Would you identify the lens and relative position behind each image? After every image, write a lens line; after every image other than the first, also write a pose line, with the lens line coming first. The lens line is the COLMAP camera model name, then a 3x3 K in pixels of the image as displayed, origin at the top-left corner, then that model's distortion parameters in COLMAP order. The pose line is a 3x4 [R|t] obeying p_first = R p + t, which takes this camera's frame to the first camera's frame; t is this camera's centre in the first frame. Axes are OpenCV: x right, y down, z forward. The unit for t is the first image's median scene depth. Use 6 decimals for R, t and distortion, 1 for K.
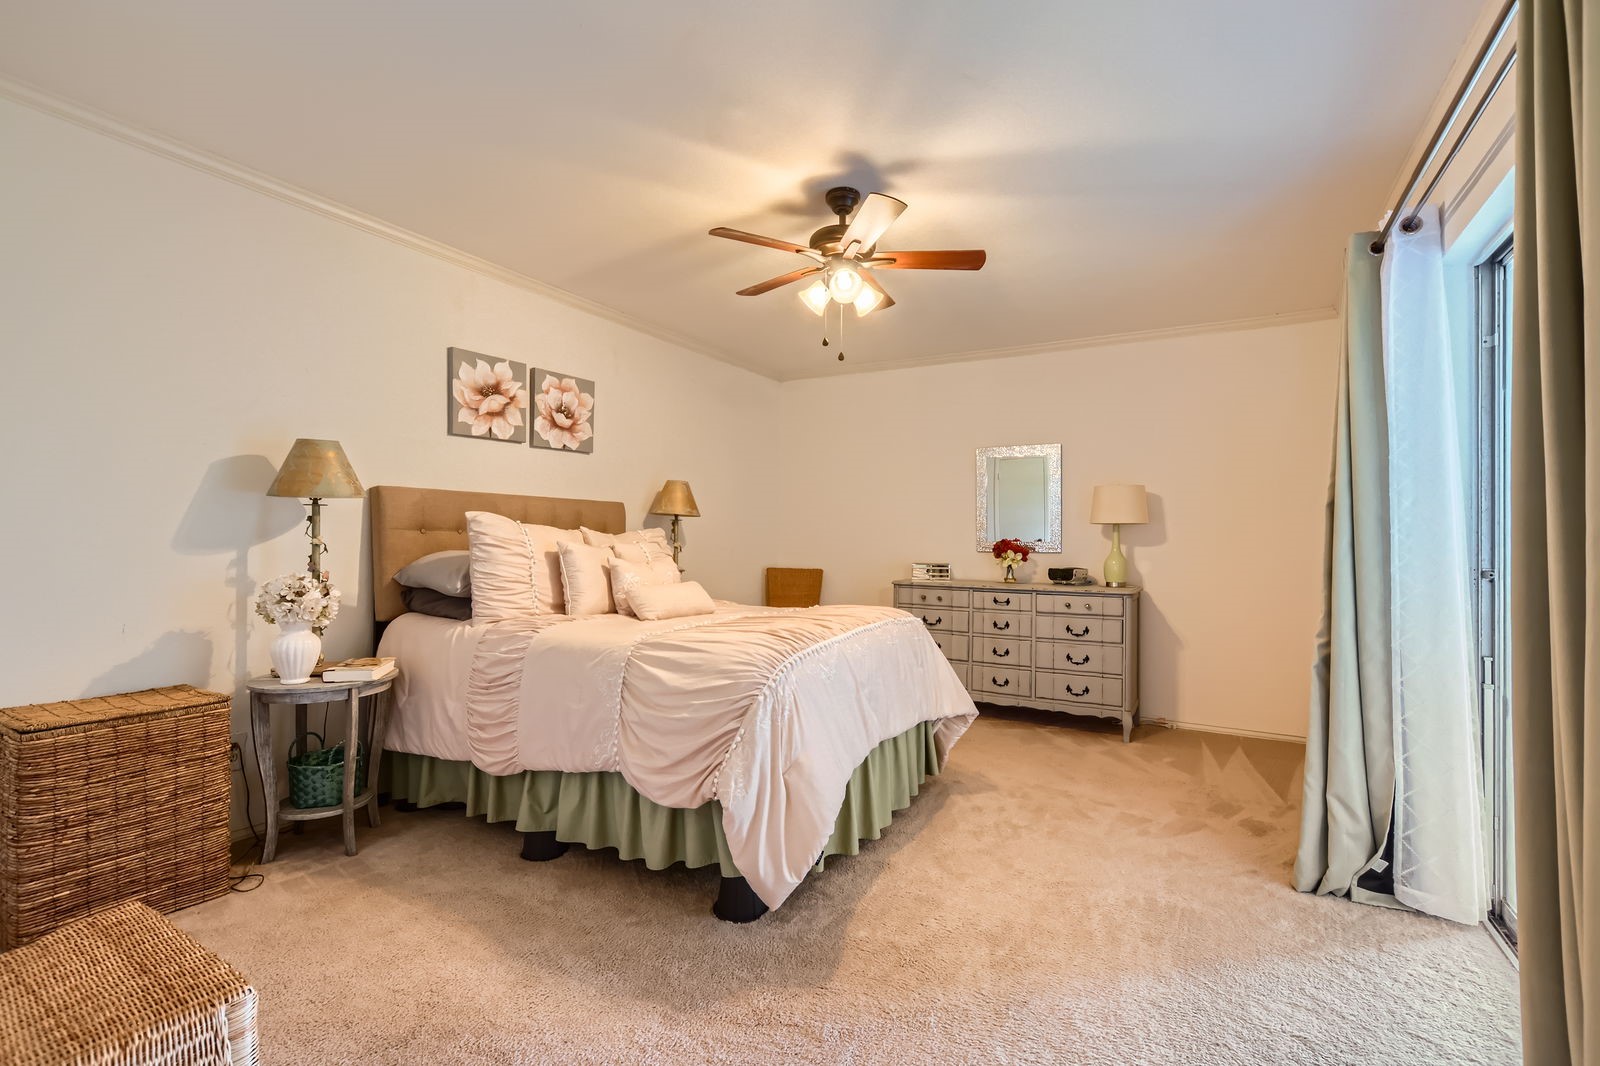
lens RADIAL K [[707.7, 0, 798.8], [0, 707.7, 533.0], [0, 0, 1]] dist [0.003707, -0.000488]
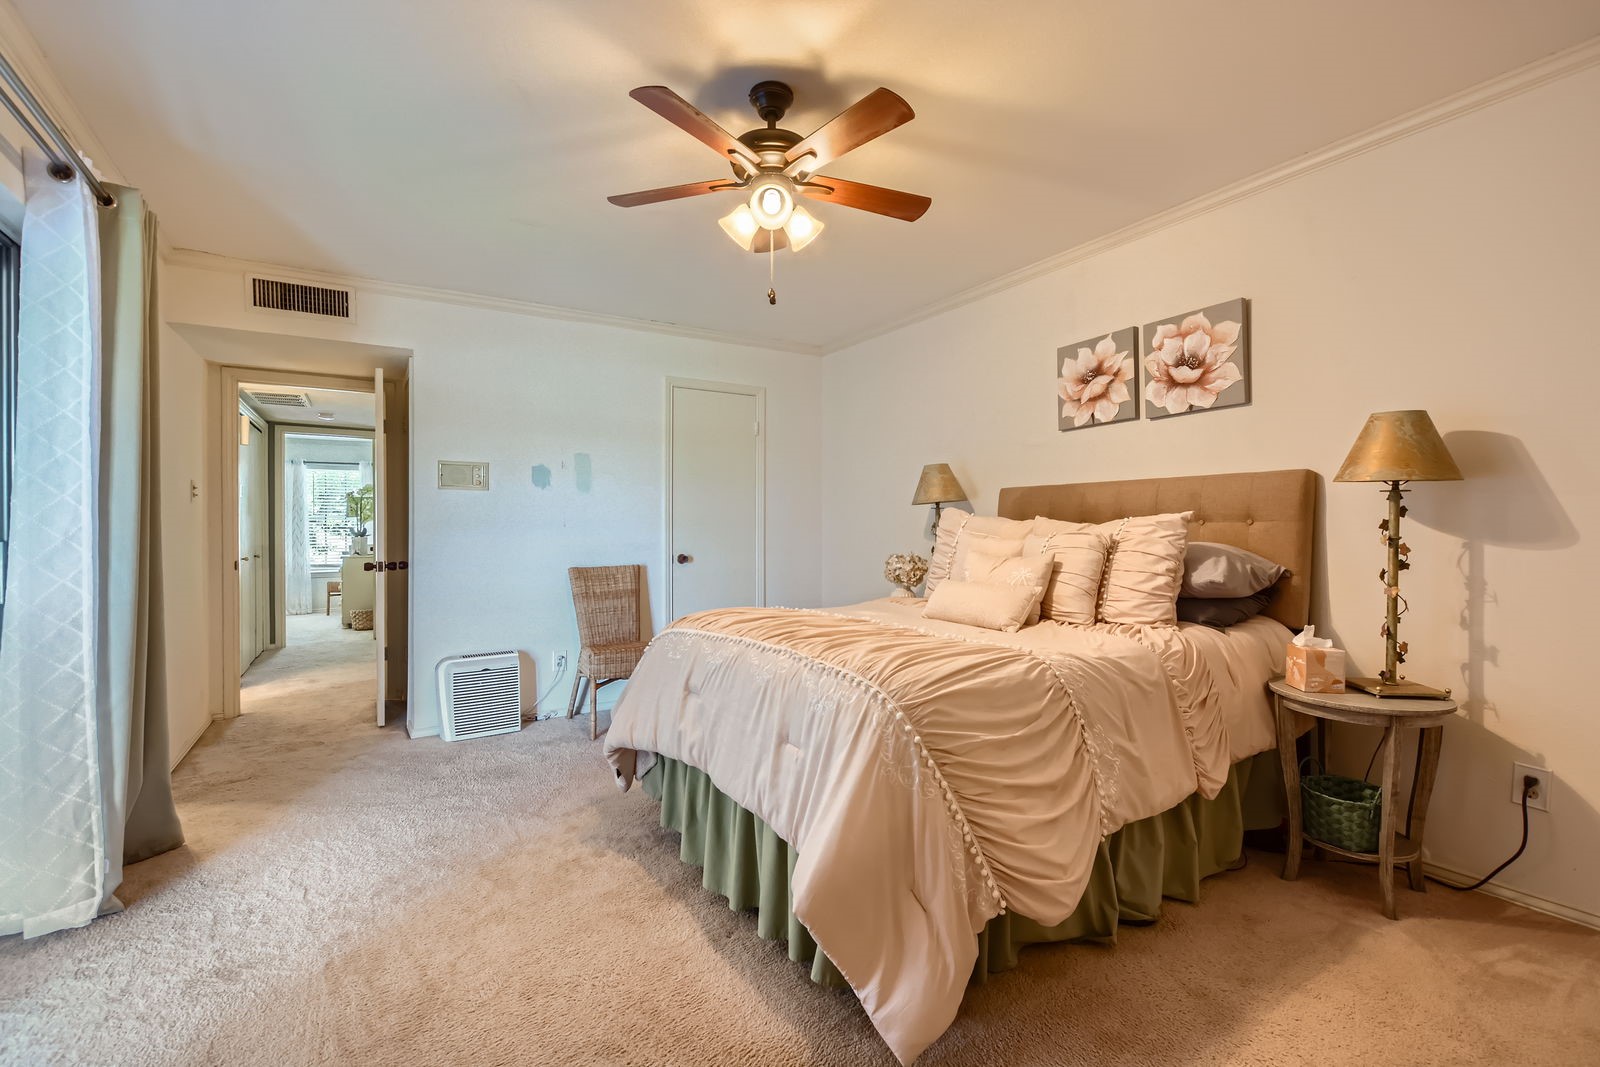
lens RADIAL K [[707.7, 0, 799.6], [0, 707.7, 531.7], [0, 0, 1]] dist [0.003707, -0.000488]
pose [[-0.462572, -0.001718, -0.886580, 0.573358], [0.008299, 0.999946, -0.006267, 0.012531], [0.886543, -0.010257, -0.462533, 1.054695]]
